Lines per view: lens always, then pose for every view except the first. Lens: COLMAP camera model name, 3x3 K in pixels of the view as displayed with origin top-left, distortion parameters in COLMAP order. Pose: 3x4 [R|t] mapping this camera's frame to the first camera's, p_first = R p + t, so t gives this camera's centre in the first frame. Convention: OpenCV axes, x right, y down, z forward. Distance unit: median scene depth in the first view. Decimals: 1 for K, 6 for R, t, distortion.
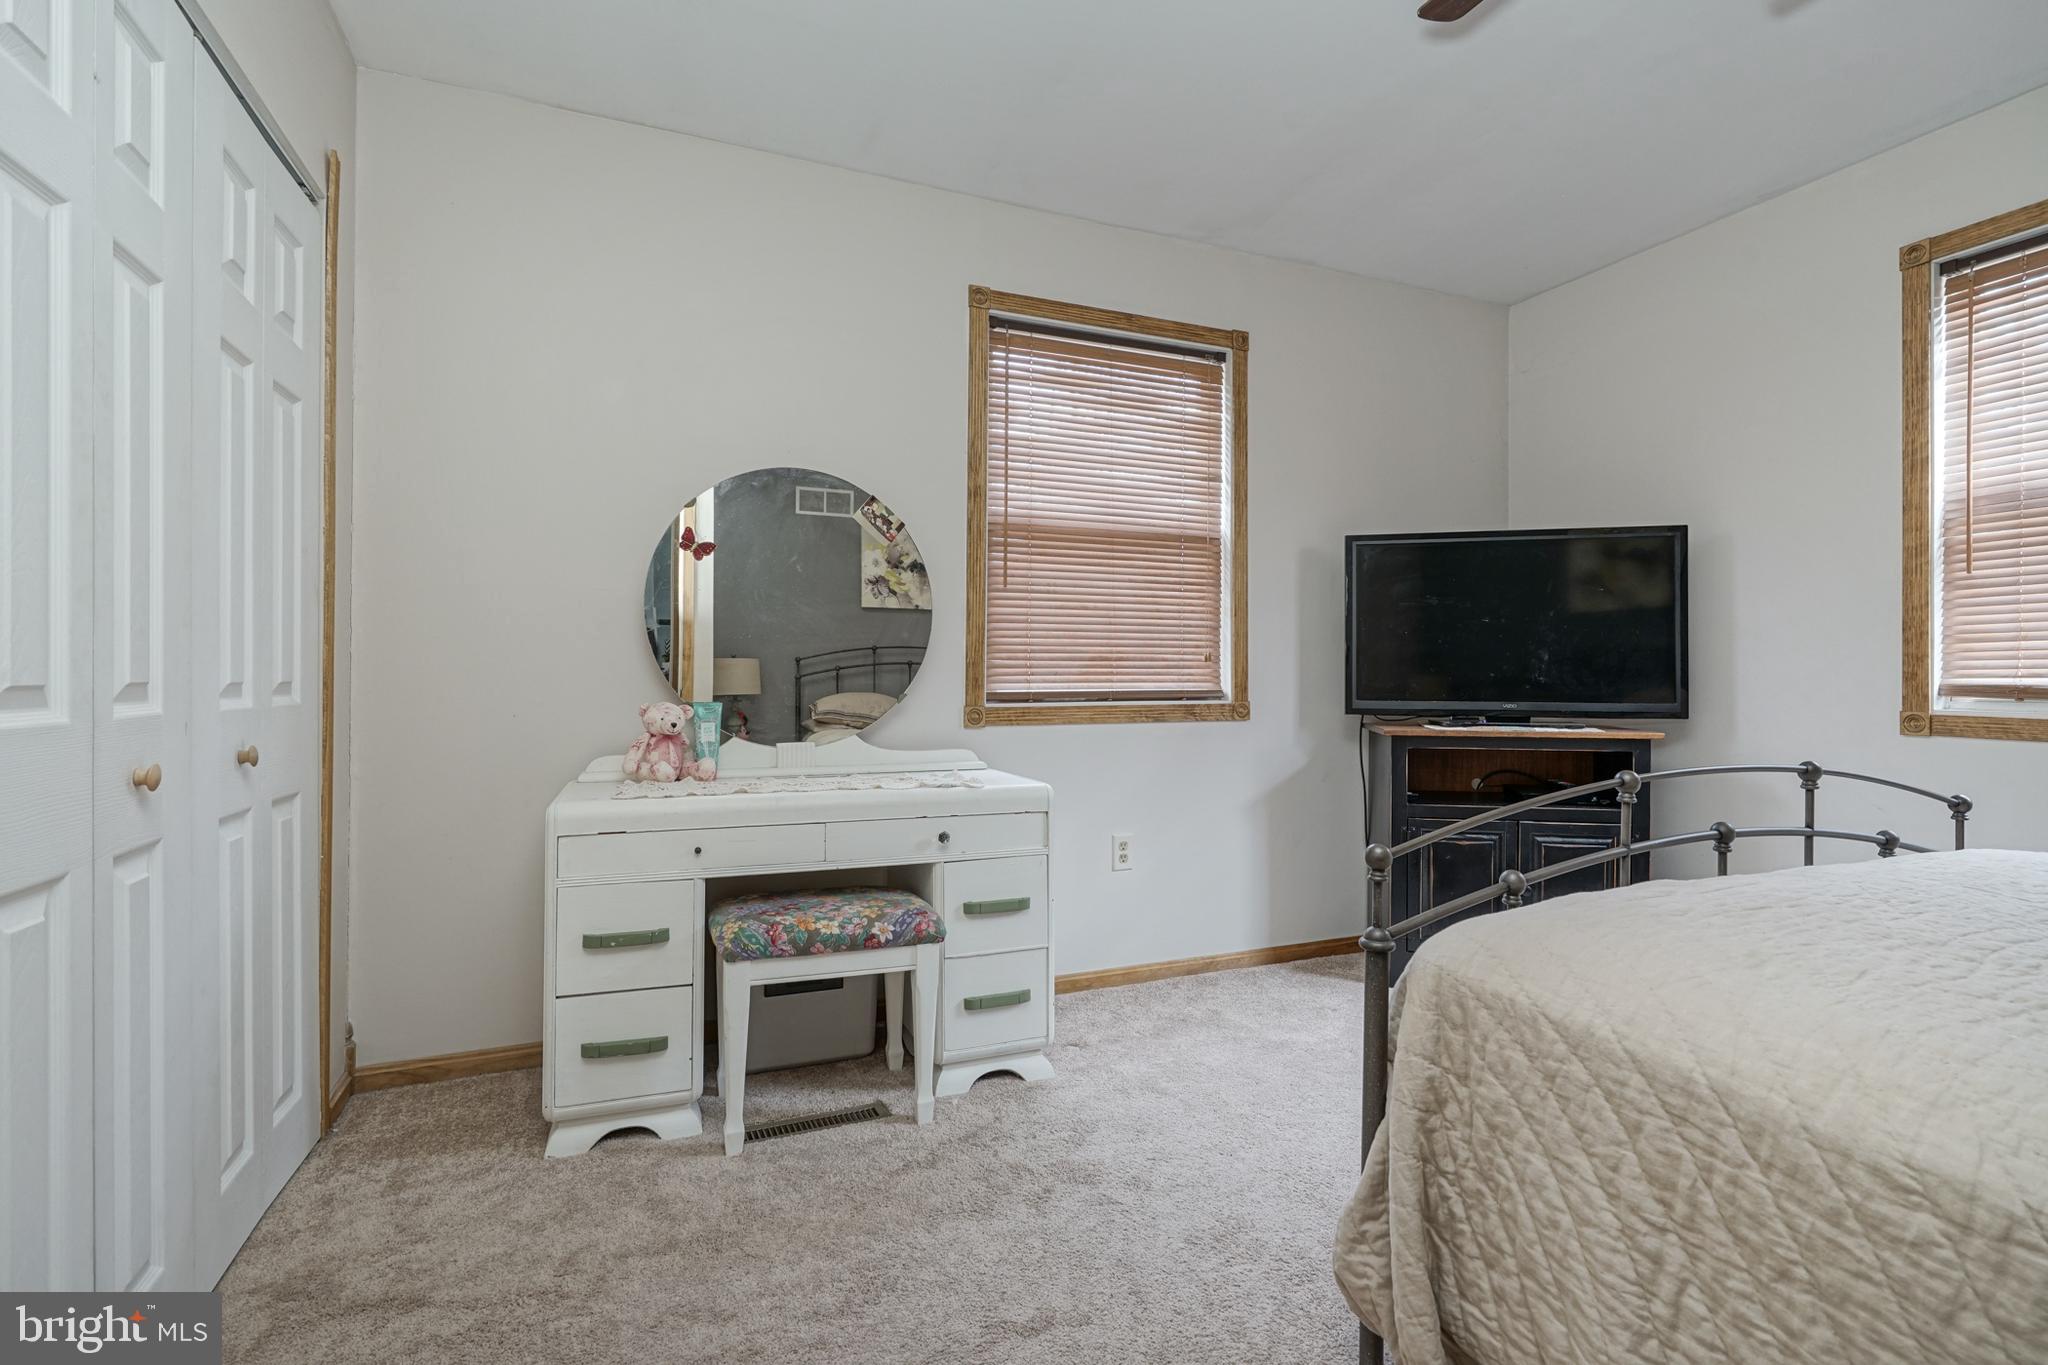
lens RADIAL K [[940.1, 0, 1017.0], [0, 940.1, 679.4], [0, 0, 1]] dist [-0.006278, 0.002965]
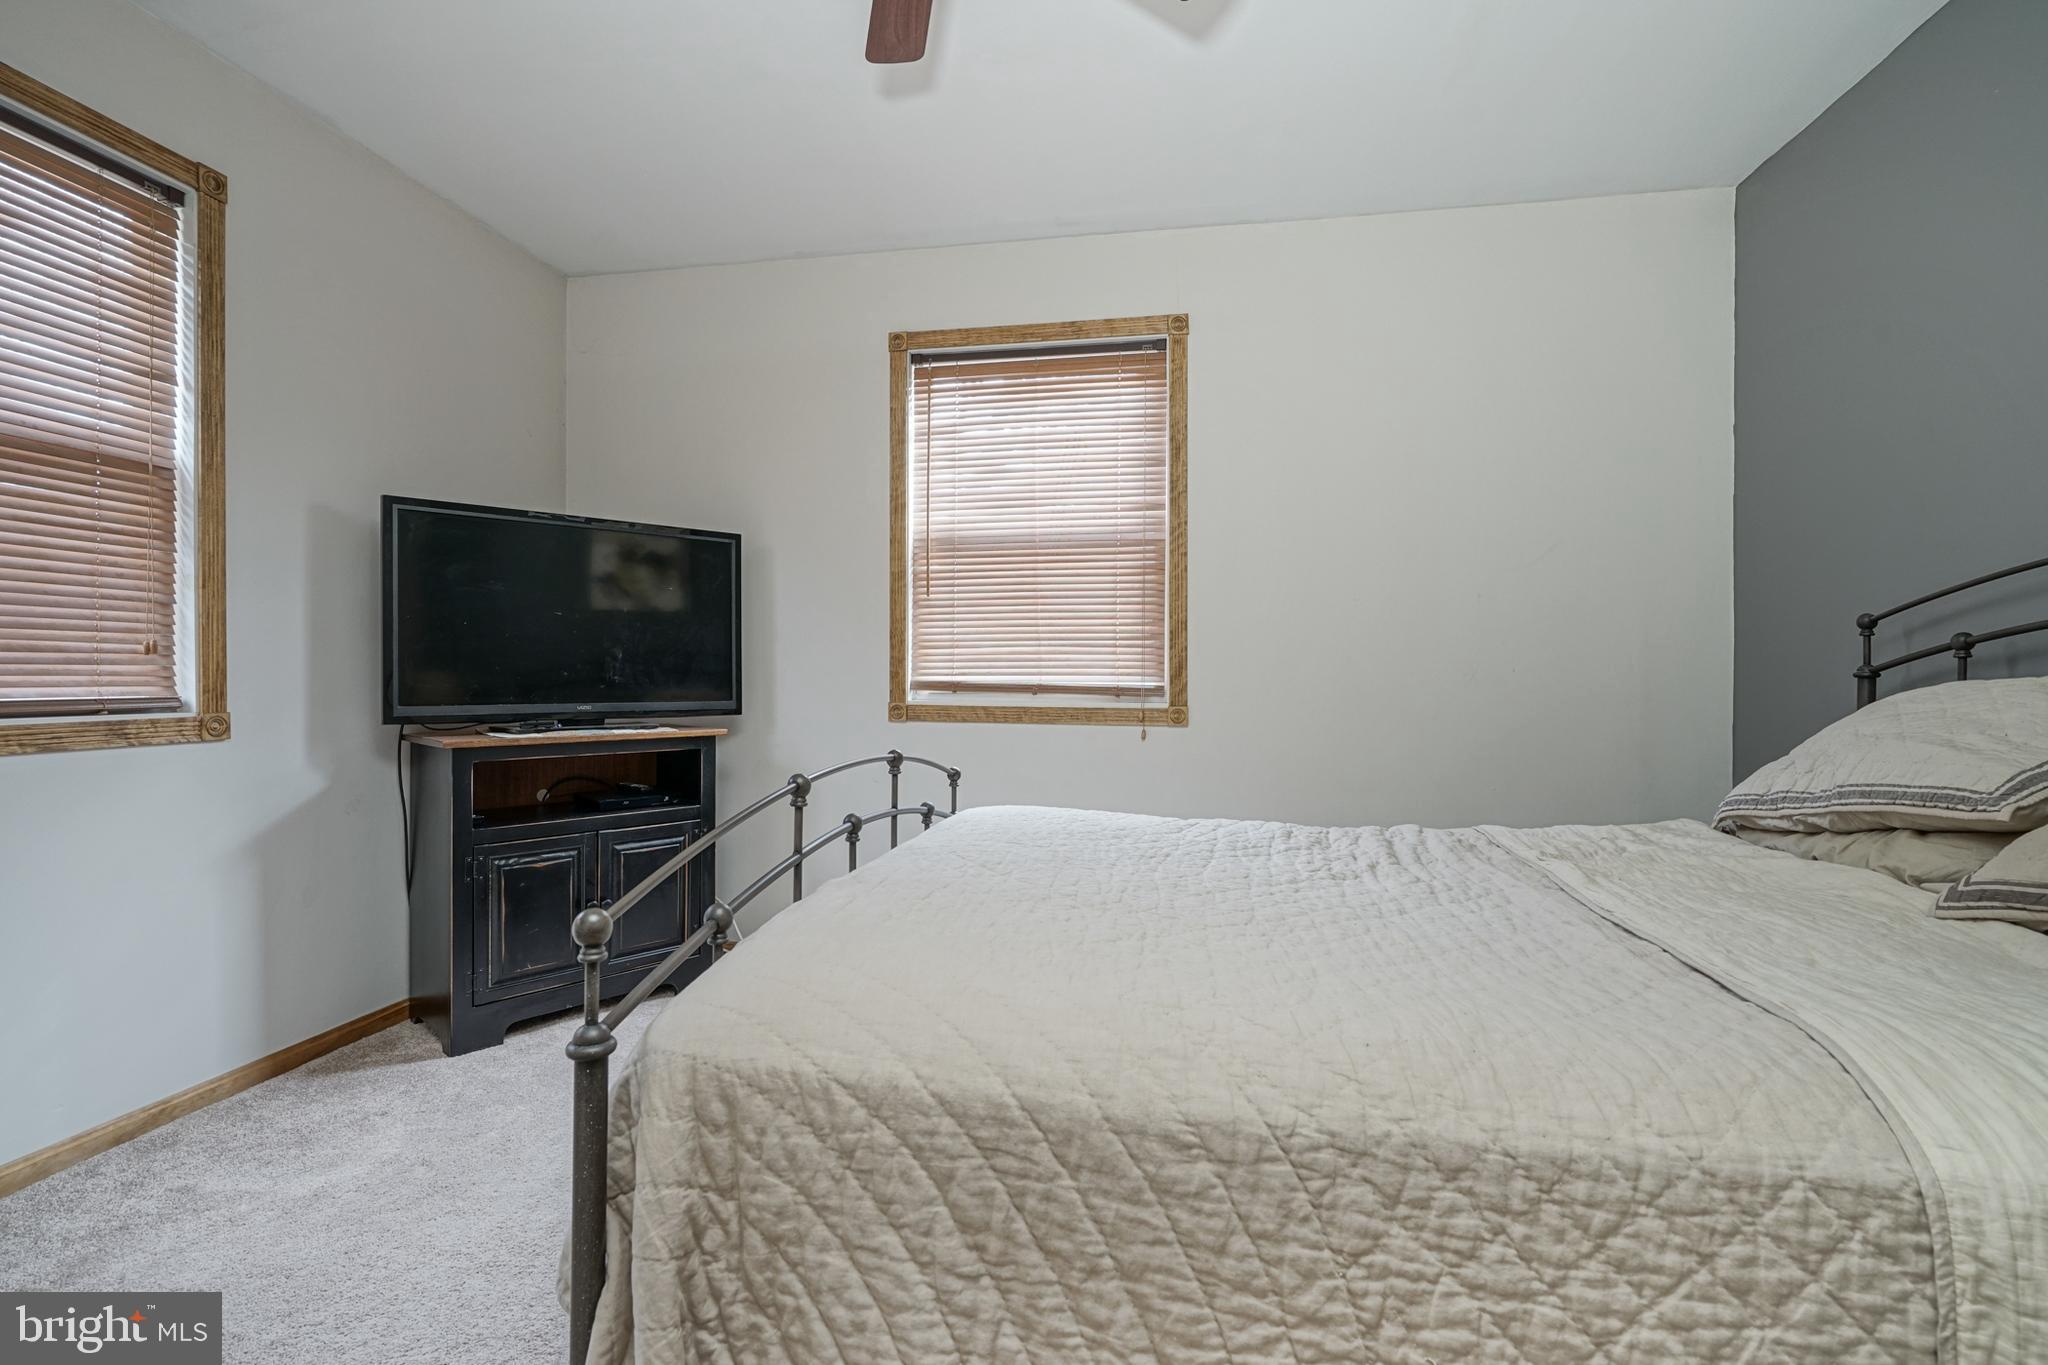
lens RADIAL K [[940.1, 0, 1017.0], [0, 940.1, 679.4], [0, 0, 1]] dist [-0.006278, 0.002965]
pose [[0.542723, -0.005848, 0.839891, -0.046882], [0.004763, 0.999981, 0.003885, -0.002468], [-0.839898, 0.001892, 0.542741, 0.367127]]
